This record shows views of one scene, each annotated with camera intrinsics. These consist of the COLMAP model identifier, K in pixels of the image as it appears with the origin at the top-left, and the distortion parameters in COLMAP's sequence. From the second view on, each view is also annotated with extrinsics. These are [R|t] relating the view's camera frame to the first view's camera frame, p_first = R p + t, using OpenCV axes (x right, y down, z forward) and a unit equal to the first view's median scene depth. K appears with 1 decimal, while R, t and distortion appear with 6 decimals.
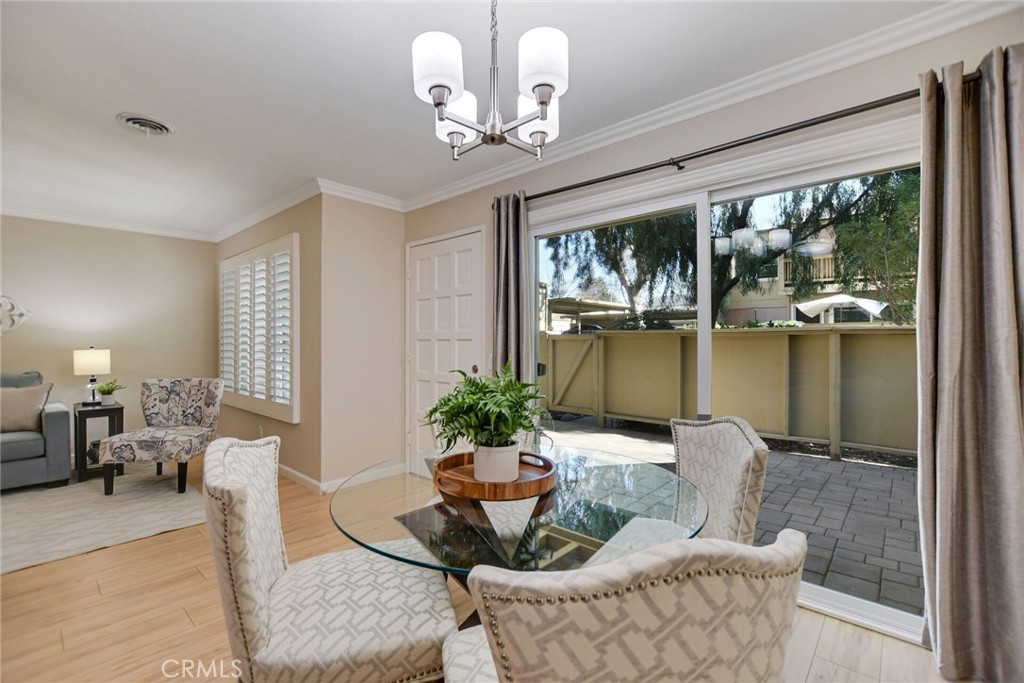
lens RADIAL K [[456.9, 0, 510.7], [0, 456.9, 342.1], [0, 0, 1]] dist [-0.008693, 0.000065]
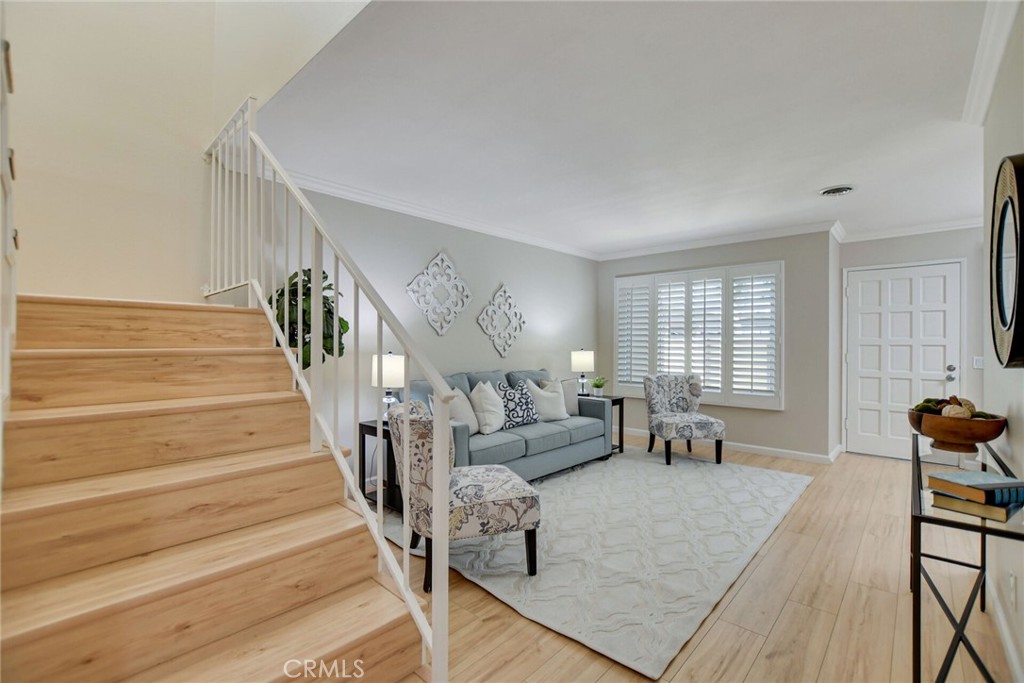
lens RADIAL K [[456.9, 0, 512.8], [0, 456.9, 340.9], [0, 0, 1]] dist [-0.008693, 0.000065]
pose [[0.999969, 0.006876, 0.003785, -1.160283], [-0.006835, 0.999919, -0.010694, 0.003757], [-0.003859, 0.010668, 0.999936, -0.252018]]
